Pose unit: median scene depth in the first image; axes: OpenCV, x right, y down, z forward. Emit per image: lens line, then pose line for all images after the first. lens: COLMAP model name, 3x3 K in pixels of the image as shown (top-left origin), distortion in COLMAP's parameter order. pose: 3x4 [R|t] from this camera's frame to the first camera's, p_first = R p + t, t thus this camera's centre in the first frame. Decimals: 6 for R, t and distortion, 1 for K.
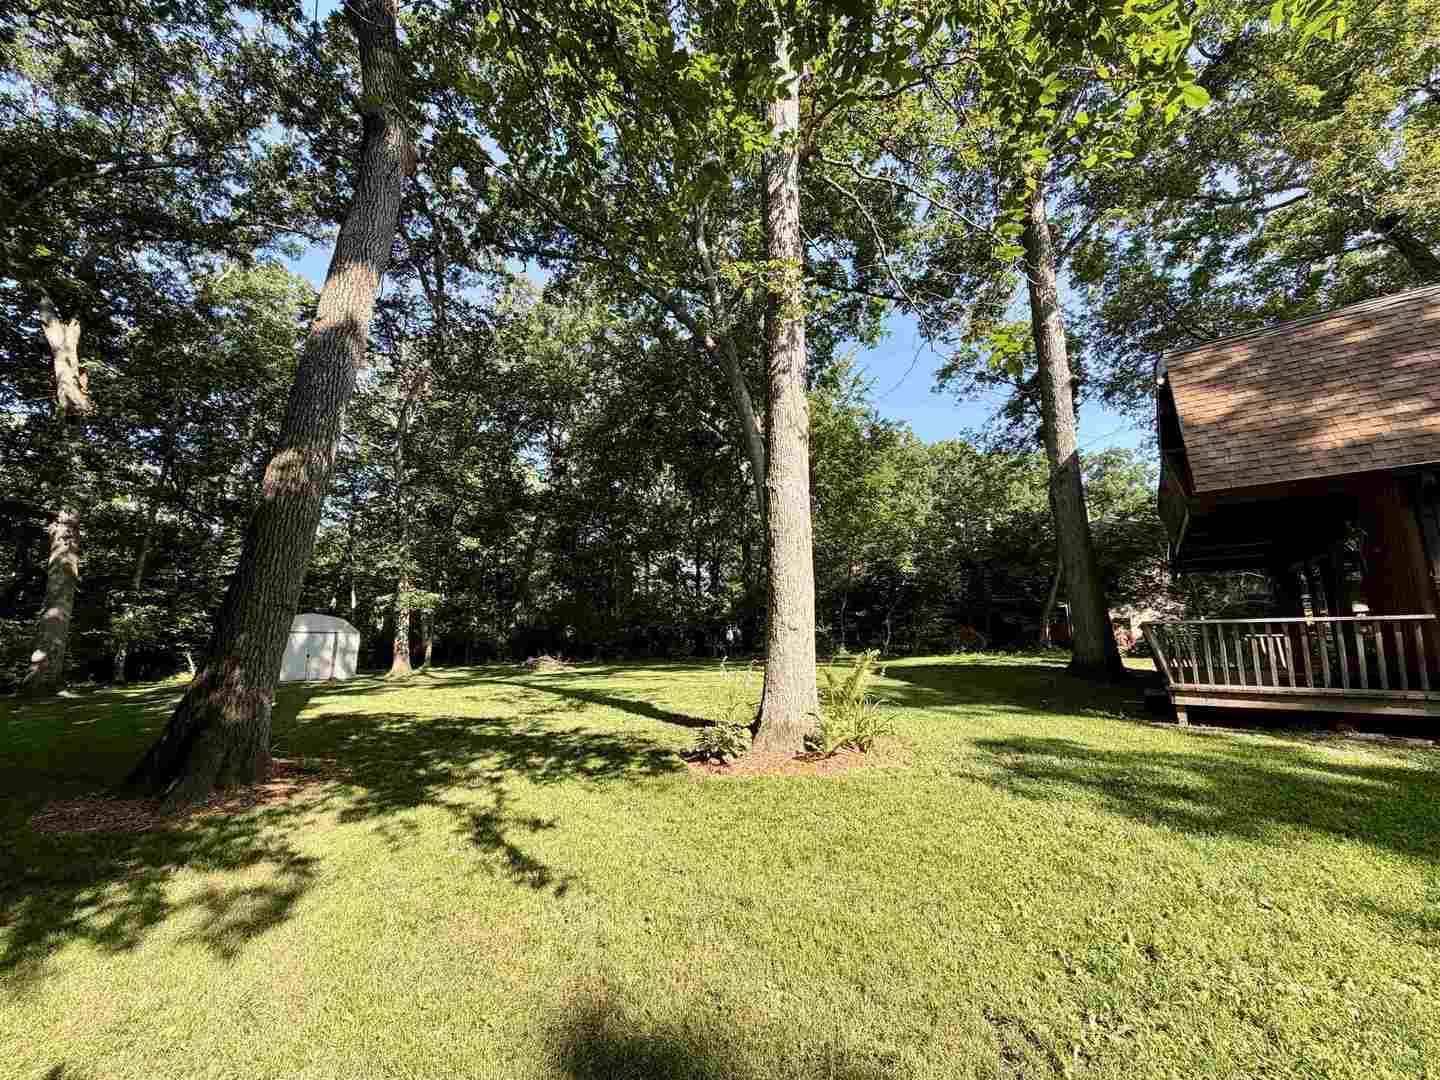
lens RADIAL K [[571.7, 0, 716.1], [0, 571.7, 550.8], [0, 0, 1]] dist [0.000864, 0.000028]
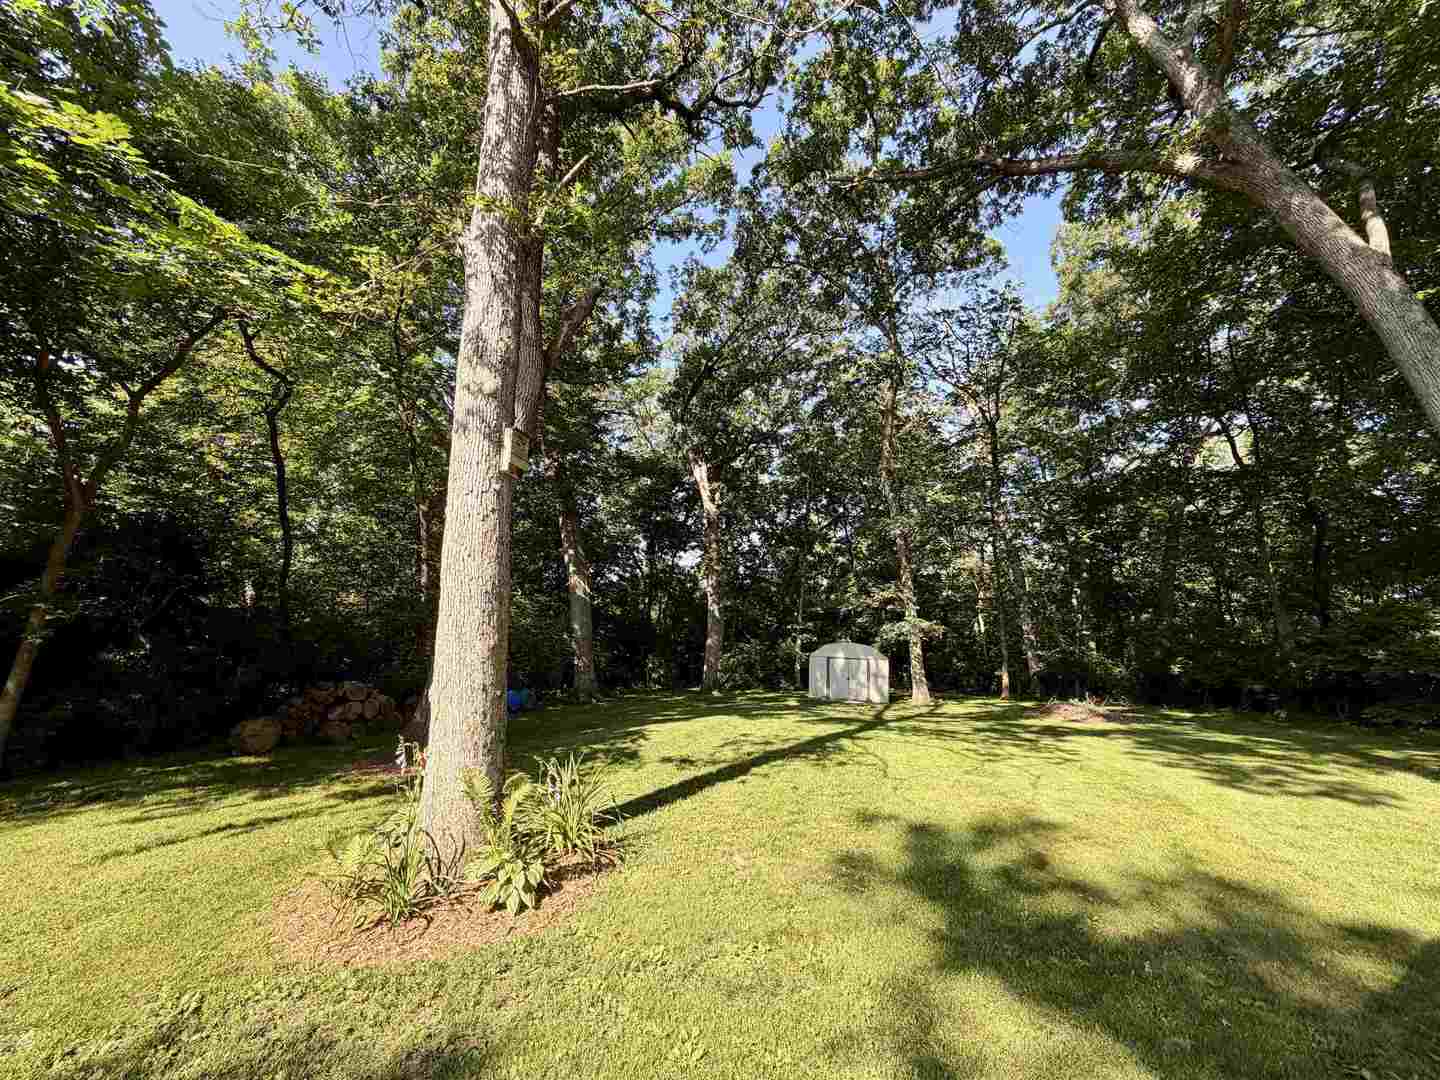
lens RADIAL K [[571.7, 0, 719.1], [0, 571.7, 531.3], [0, 0, 1]] dist [0.000864, 0.000028]
pose [[0.347453, -0.173763, -0.921457, 0.341525], [0.114293, 0.983201, -0.142310, 0.029401], [0.930706, -0.055870, 0.361476, 0.390311]]
